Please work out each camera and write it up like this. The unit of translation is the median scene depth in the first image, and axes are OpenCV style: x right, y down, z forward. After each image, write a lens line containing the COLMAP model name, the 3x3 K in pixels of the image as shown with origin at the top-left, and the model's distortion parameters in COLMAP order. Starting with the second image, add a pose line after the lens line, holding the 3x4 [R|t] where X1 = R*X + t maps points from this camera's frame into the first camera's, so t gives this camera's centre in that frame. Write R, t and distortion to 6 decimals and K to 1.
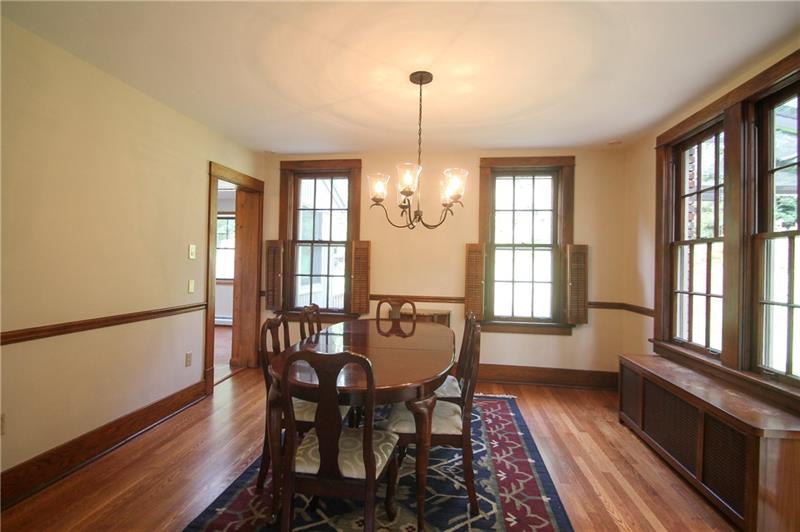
lens RADIAL K [[363.4, 0, 402.8], [0, 363.4, 260.8], [0, 0, 1]] dist [0.000608, -0.006174]
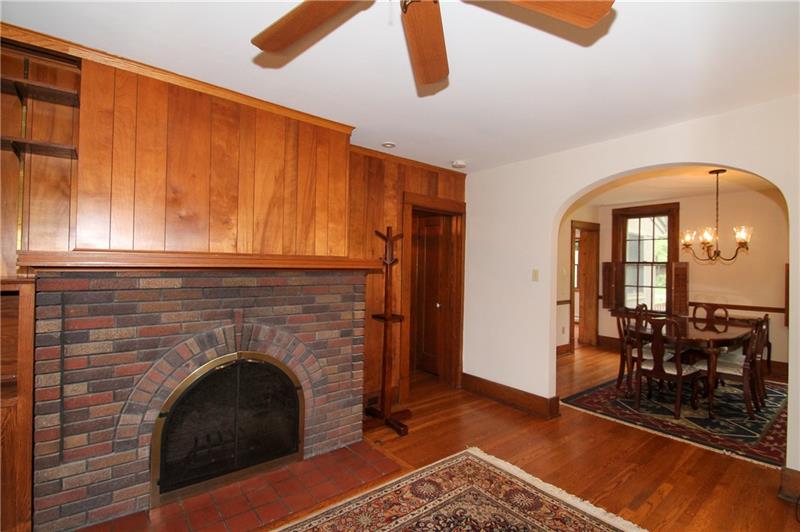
lens RADIAL K [[363.4, 0, 402.8], [0, 363.4, 260.8], [0, 0, 1]] dist [0.000608, -0.006174]
pose [[0.704786, -0.015638, -0.709247, 0.114199], [-0.000709, 0.999741, -0.022747, -0.028352], [0.709419, 0.016534, 0.704593, -0.676319]]
